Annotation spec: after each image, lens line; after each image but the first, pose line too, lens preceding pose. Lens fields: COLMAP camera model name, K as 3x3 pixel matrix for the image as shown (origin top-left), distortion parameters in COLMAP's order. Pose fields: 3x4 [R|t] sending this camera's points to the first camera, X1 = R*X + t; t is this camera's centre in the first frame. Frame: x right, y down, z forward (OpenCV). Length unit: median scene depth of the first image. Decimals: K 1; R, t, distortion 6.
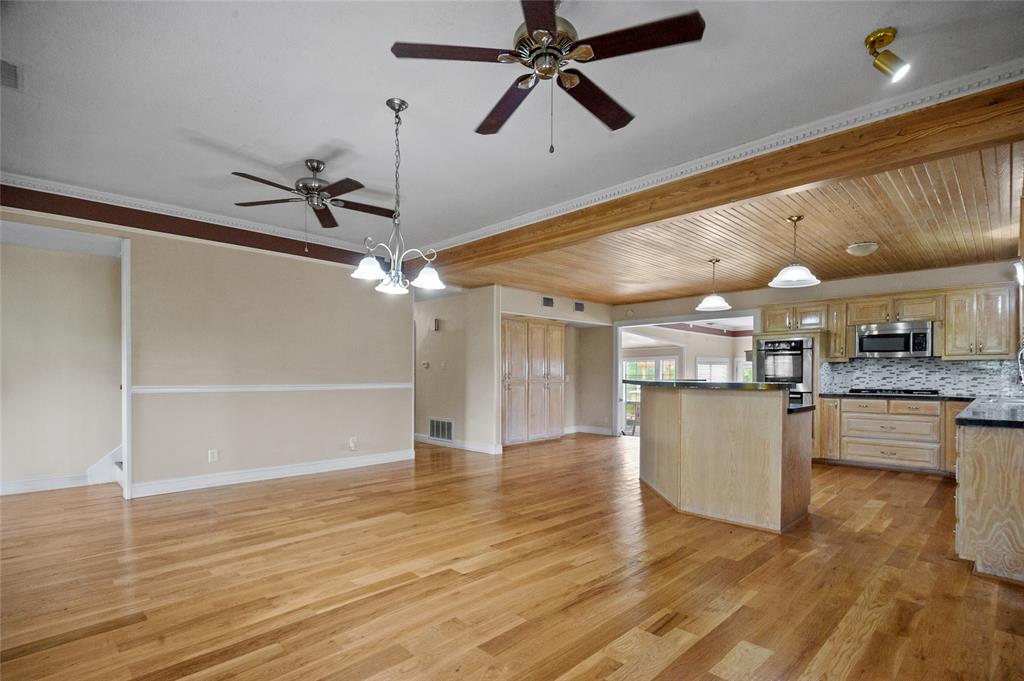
lens RADIAL K [[500.5, 0, 515.4], [0, 500.5, 385.2], [0, 0, 1]] dist [-0.000719, -0.007145]
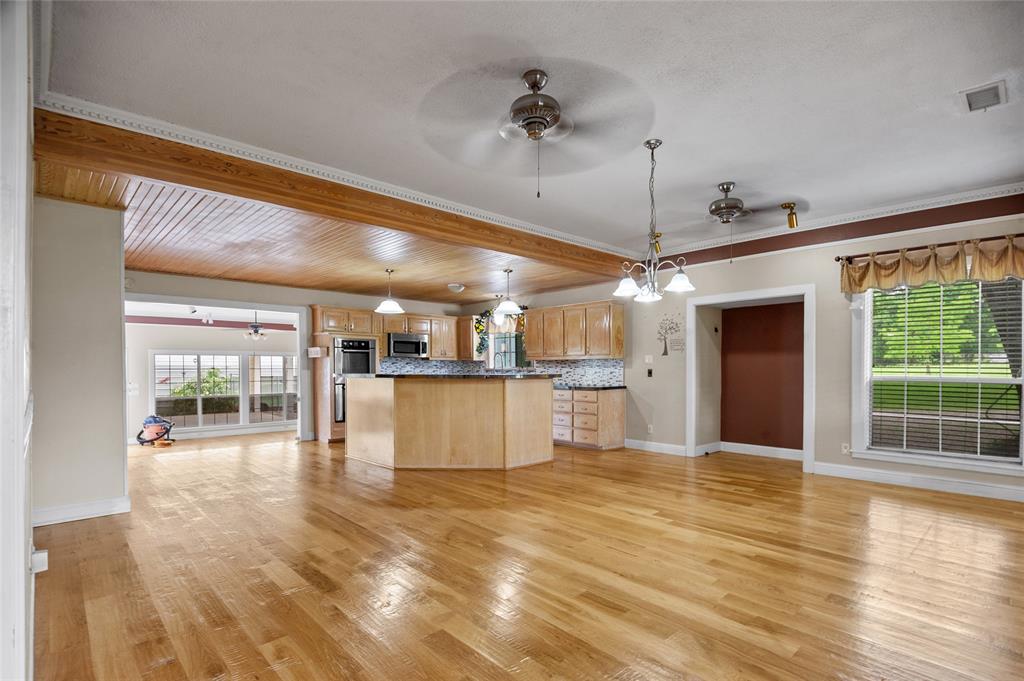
lens RADIAL K [[500.5, 0, 526.9], [0, 500.5, 378.1], [0, 0, 1]] dist [-0.000719, -0.007145]
pose [[0.007197, -0.019137, 0.999791, -0.714773], [0.023087, 0.999554, 0.018966, -0.014195], [-0.999708, 0.022945, 0.007636, 0.644359]]
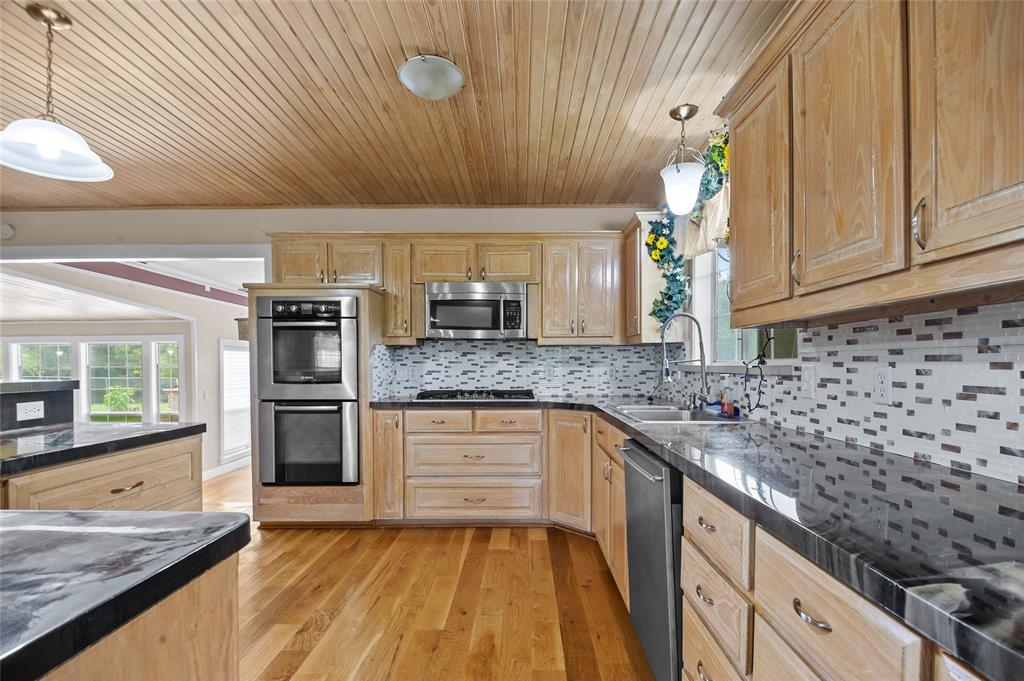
lens RADIAL K [[500.5, 0, 517.1], [0, 500.5, 368.4], [0, 0, 1]] dist [-0.000719, -0.007145]
pose [[0.714502, -0.002979, 0.699628, 0.363037], [0.014743, 0.999833, -0.010799, -0.011749], [-0.699479, 0.018031, 0.714426, 0.530035]]
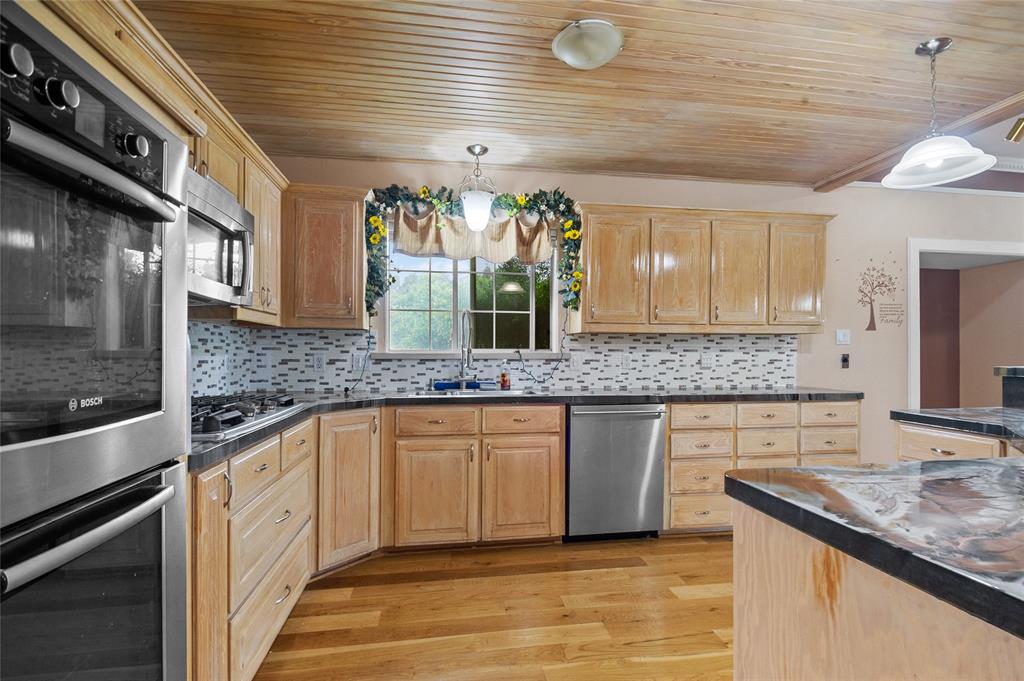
lens RADIAL K [[500.5, 0, 521.4], [0, 500.5, 353.9], [0, 0, 1]] dist [-0.000719, -0.007145]
pose [[-0.818121, 0.001984, 0.575042, 0.420164], [0.015060, 0.999725, 0.017977, -0.024826], [-0.574849, 0.023367, -0.817926, 1.137669]]
